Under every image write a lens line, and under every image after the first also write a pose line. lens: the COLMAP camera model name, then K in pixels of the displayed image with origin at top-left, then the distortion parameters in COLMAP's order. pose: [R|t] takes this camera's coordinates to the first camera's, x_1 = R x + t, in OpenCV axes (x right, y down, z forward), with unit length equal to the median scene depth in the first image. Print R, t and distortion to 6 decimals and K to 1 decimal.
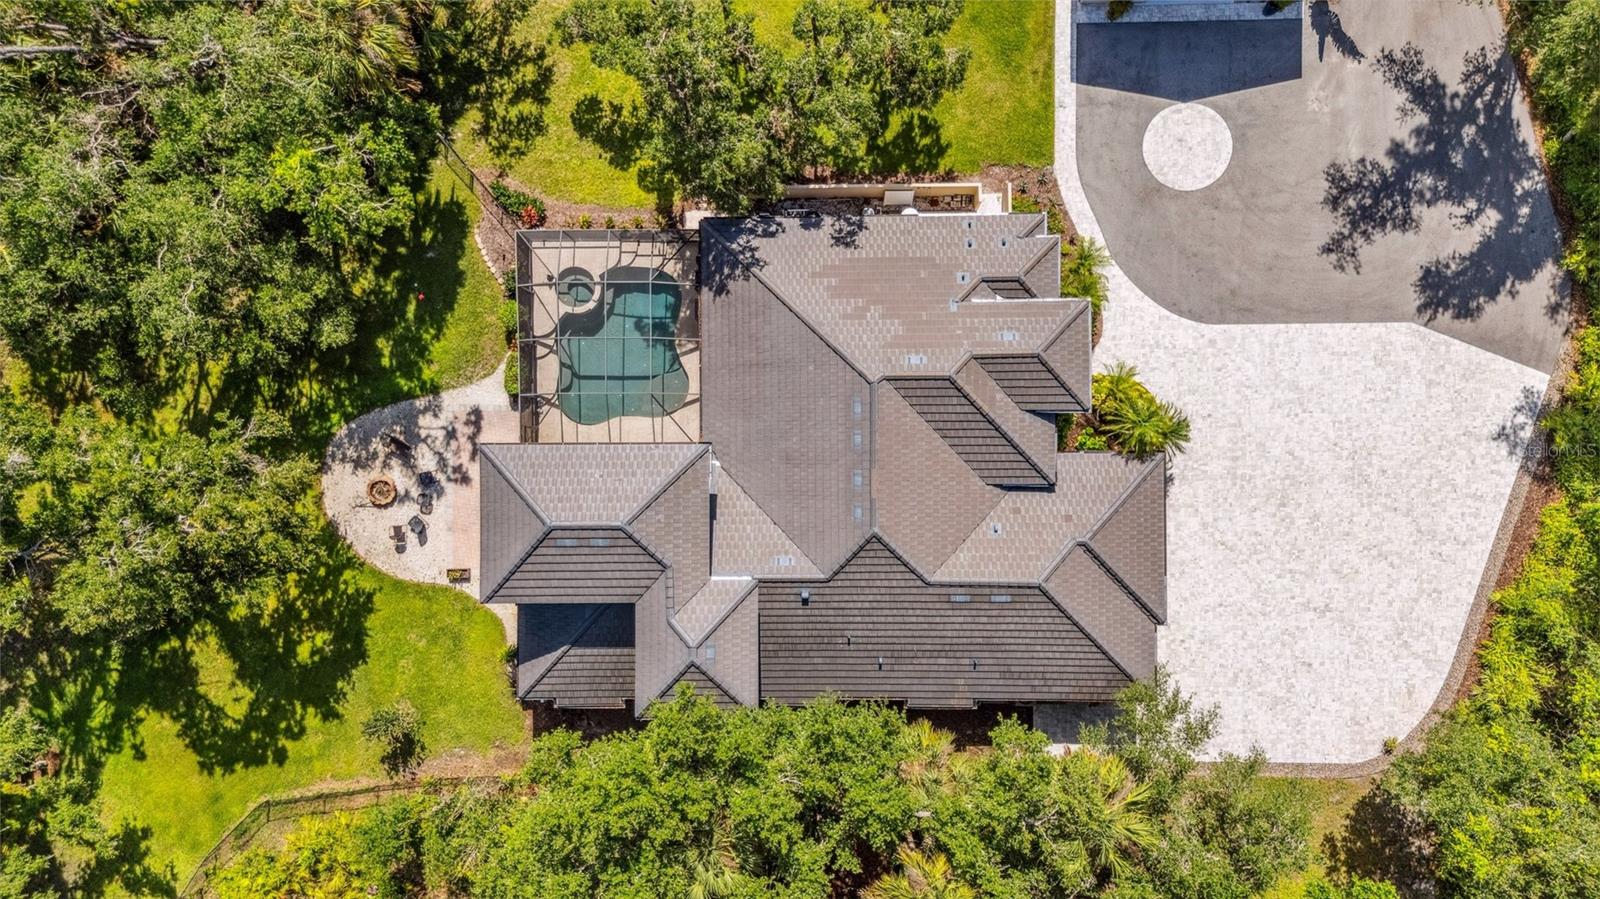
lens RADIAL K [[1163.8, 0, 800.0], [0, 1163.8, 449.5], [0, 0, 1]] dist [0.101344, -0.132839]
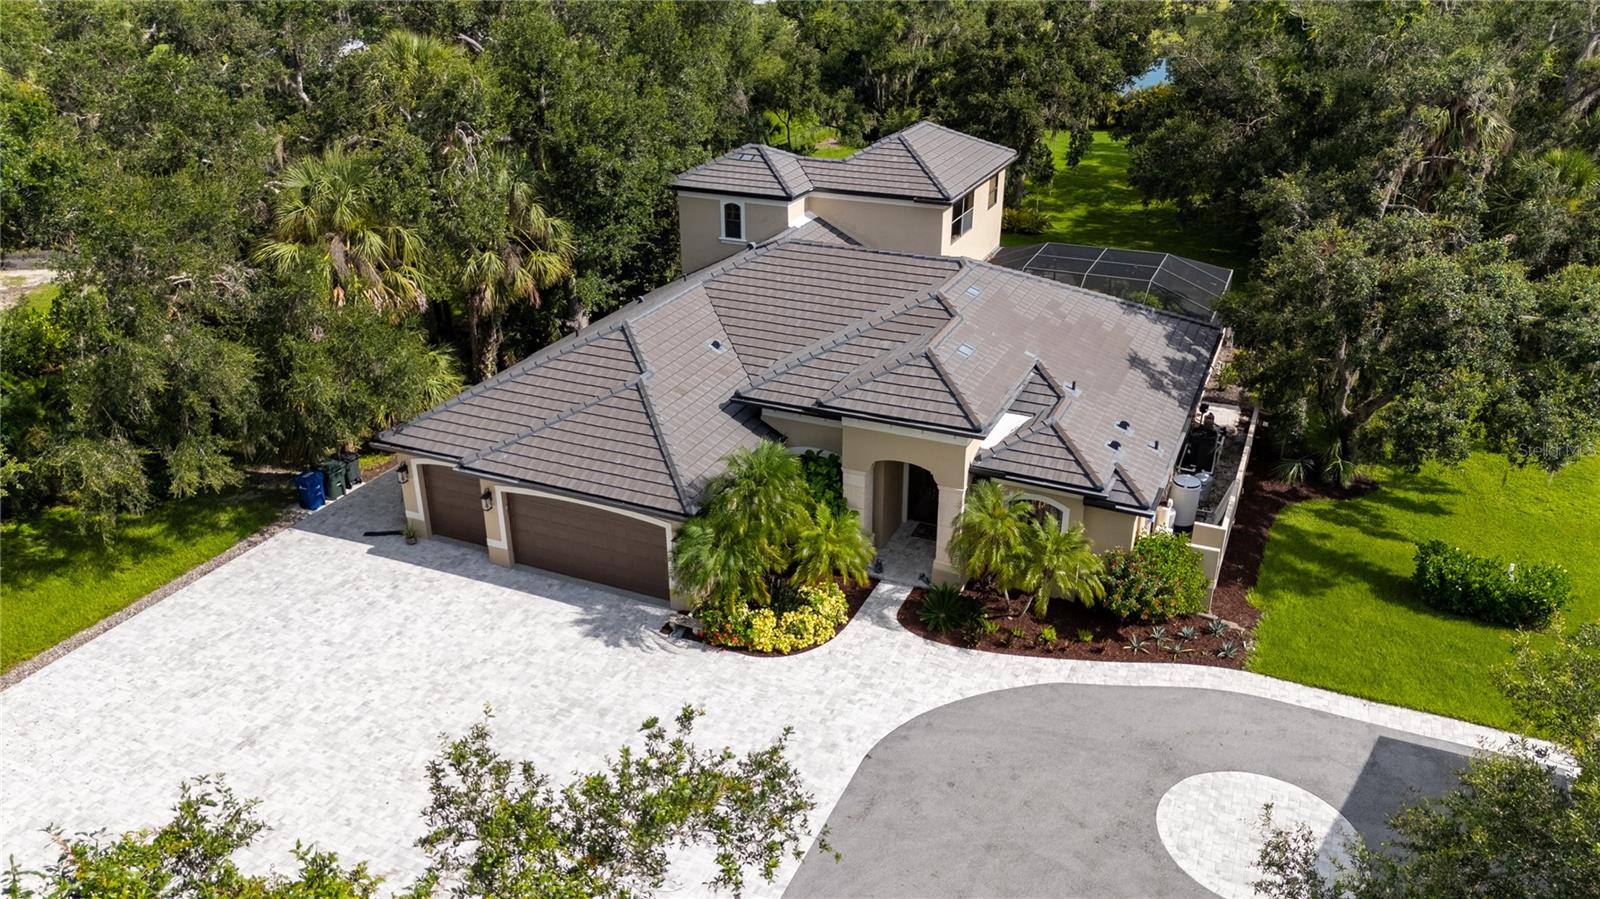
lens RADIAL K [[1163.6, 0, 800.0], [0, 1163.6, 449.5], [0, 0, 1]] dist [0.078845, -0.093077]
pose [[-0.408803, 0.411929, -0.814368, 0.701437], [-0.912389, -0.164282, 0.374911, -0.242534], [0.020650, 0.896285, 0.442998, 0.671511]]
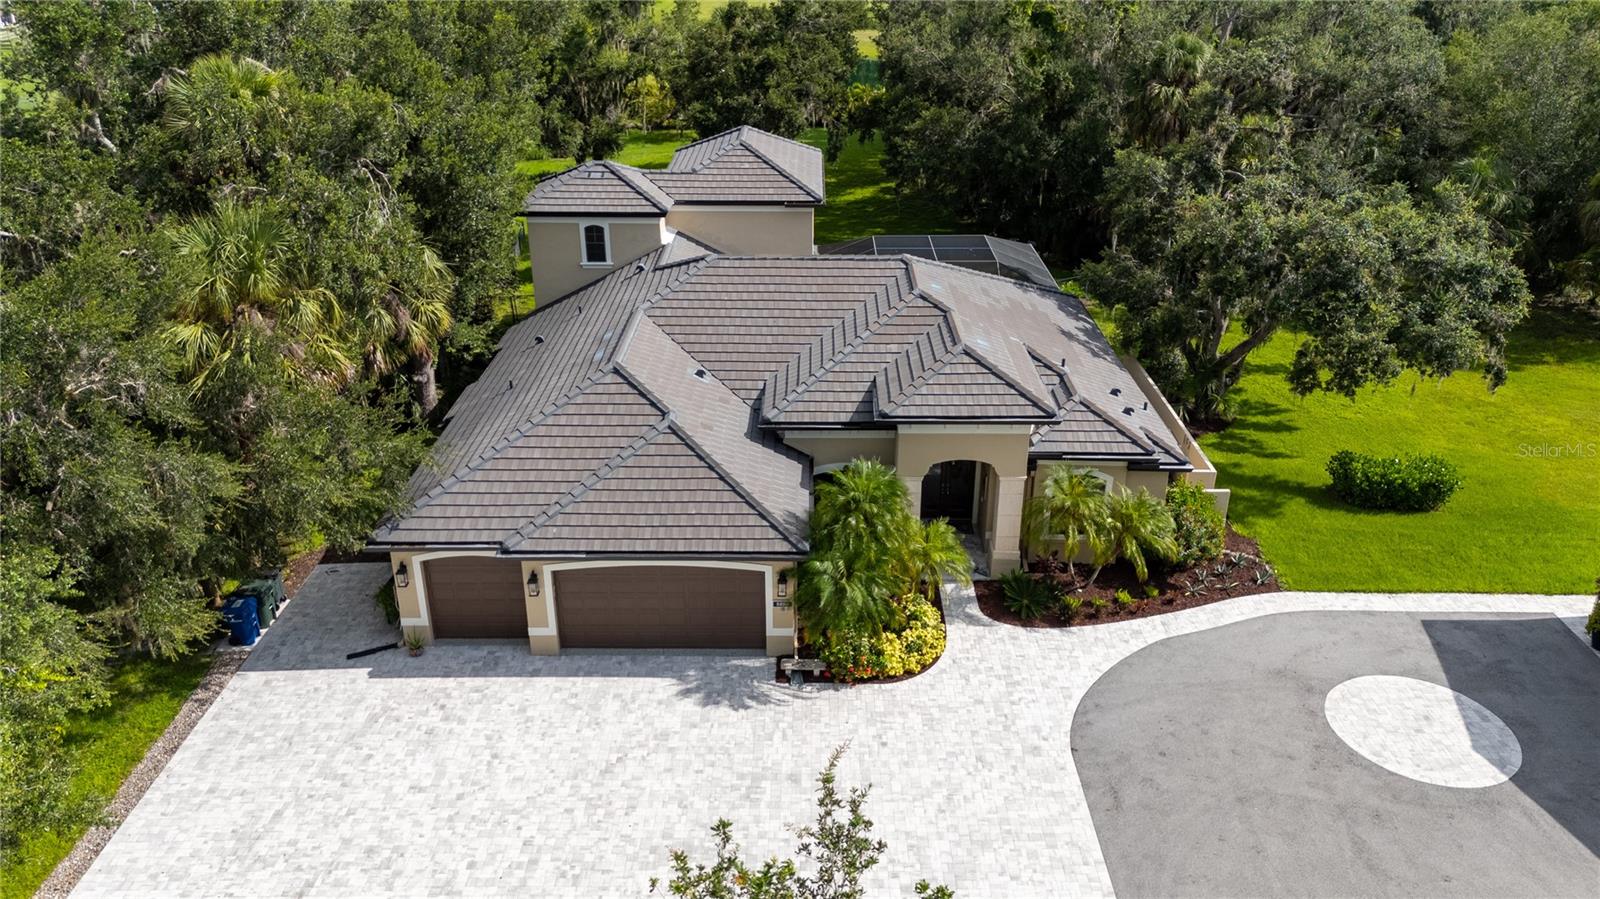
lens RADIAL K [[1163.6, 0, 800.0], [0, 1163.6, 449.5], [0, 0, 1]] dist [0.078845, -0.093077]
pose [[-0.011101, 0.446161, -0.894884, 0.730694], [-0.999917, 0.000940, 0.012873, -0.000339], [0.006584, 0.894952, 0.446114, 0.669868]]
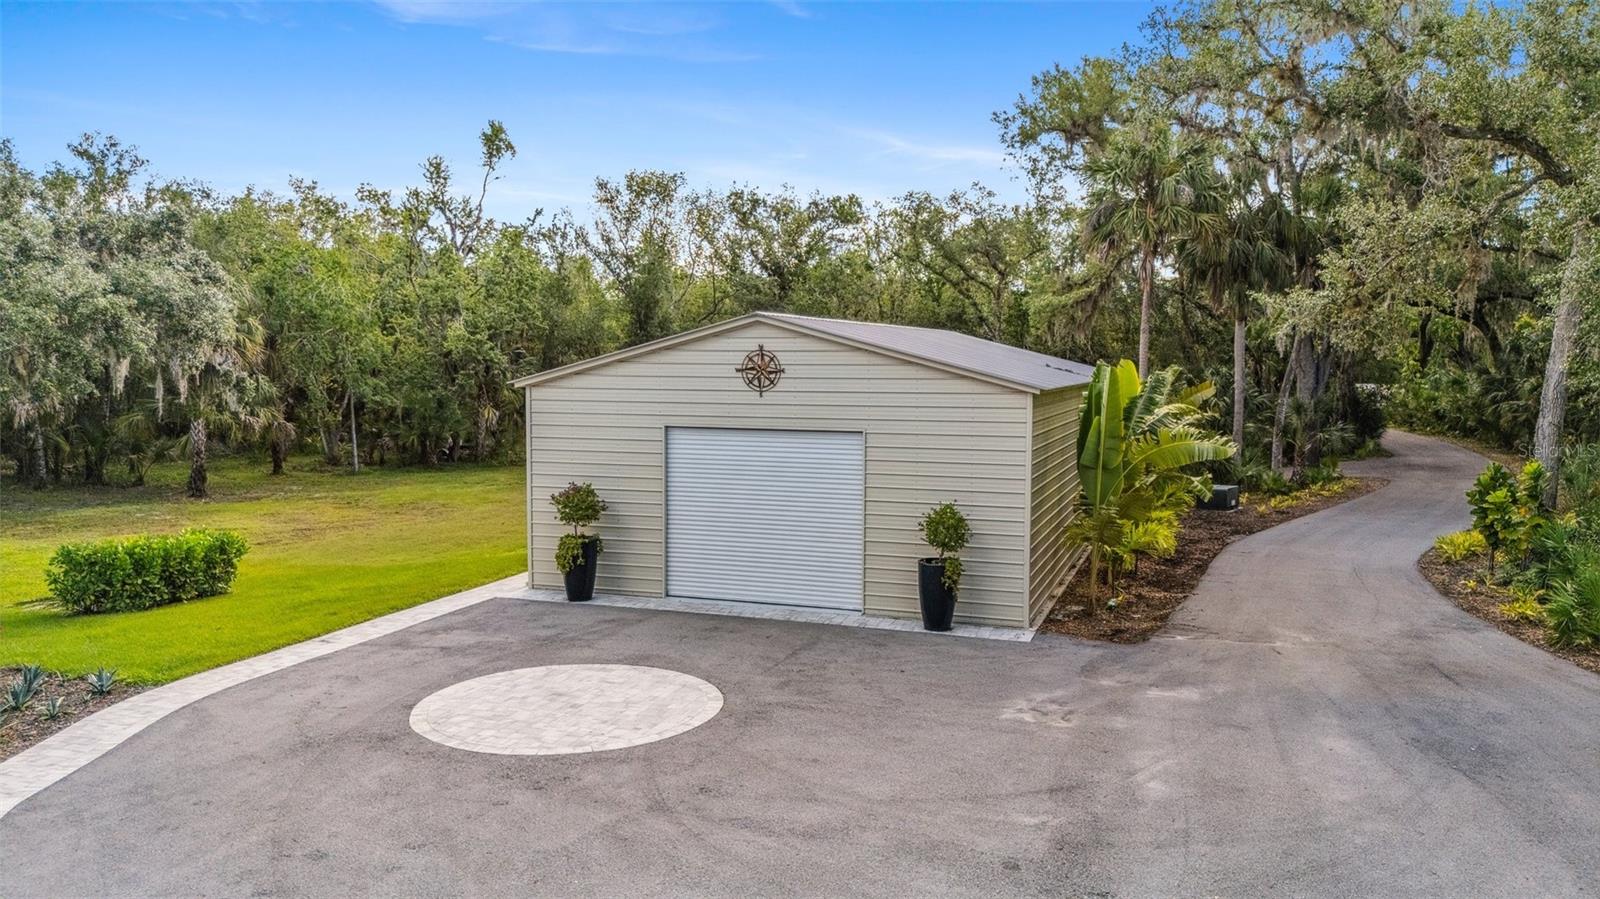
lens RADIAL K [[1163.8, 0, 800.0], [0, 1163.8, 449.5], [0, 0, 1]] dist [0.101344, -0.132839]
pose [[0.943492, 0.057596, -0.326353, 0.472739], [-0.330148, 0.077934, -0.940707, -0.010895], [-0.028747, 0.995293, 0.092545, 0.912484]]
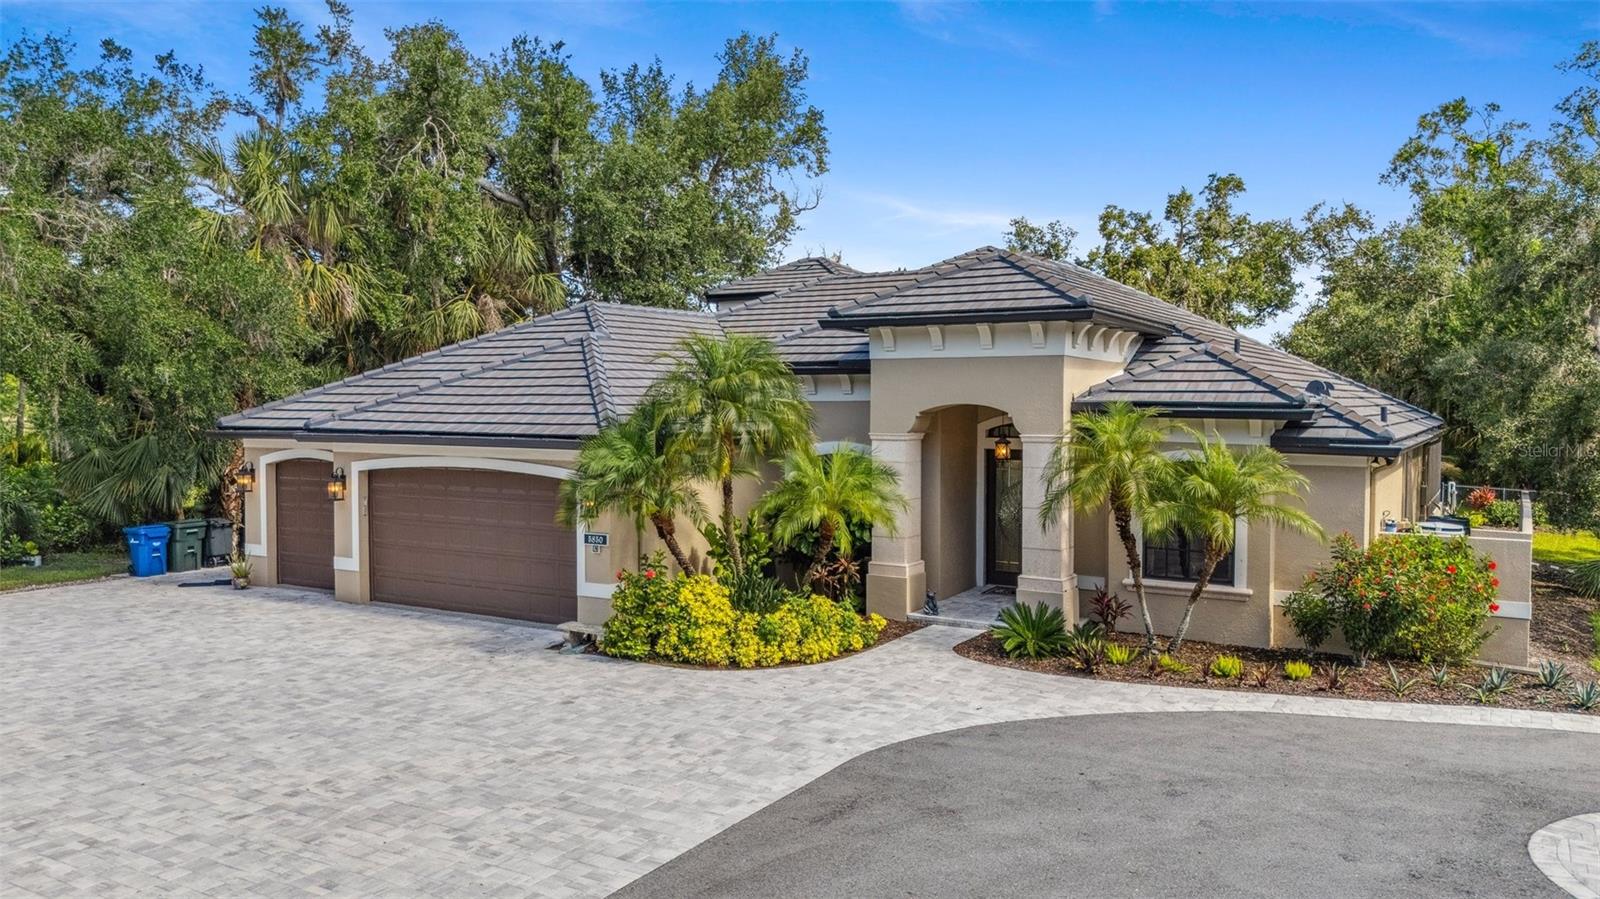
lens RADIAL K [[1163.8, 0, 800.0], [0, 1163.8, 449.5], [0, 0, 1]] dist [0.101344, -0.132839]
pose [[-0.511332, 0.065267, -0.856901, 0.552017], [-0.859182, -0.017257, 0.511378, -0.216234], [0.018589, 0.997719, 0.064901, 0.922645]]
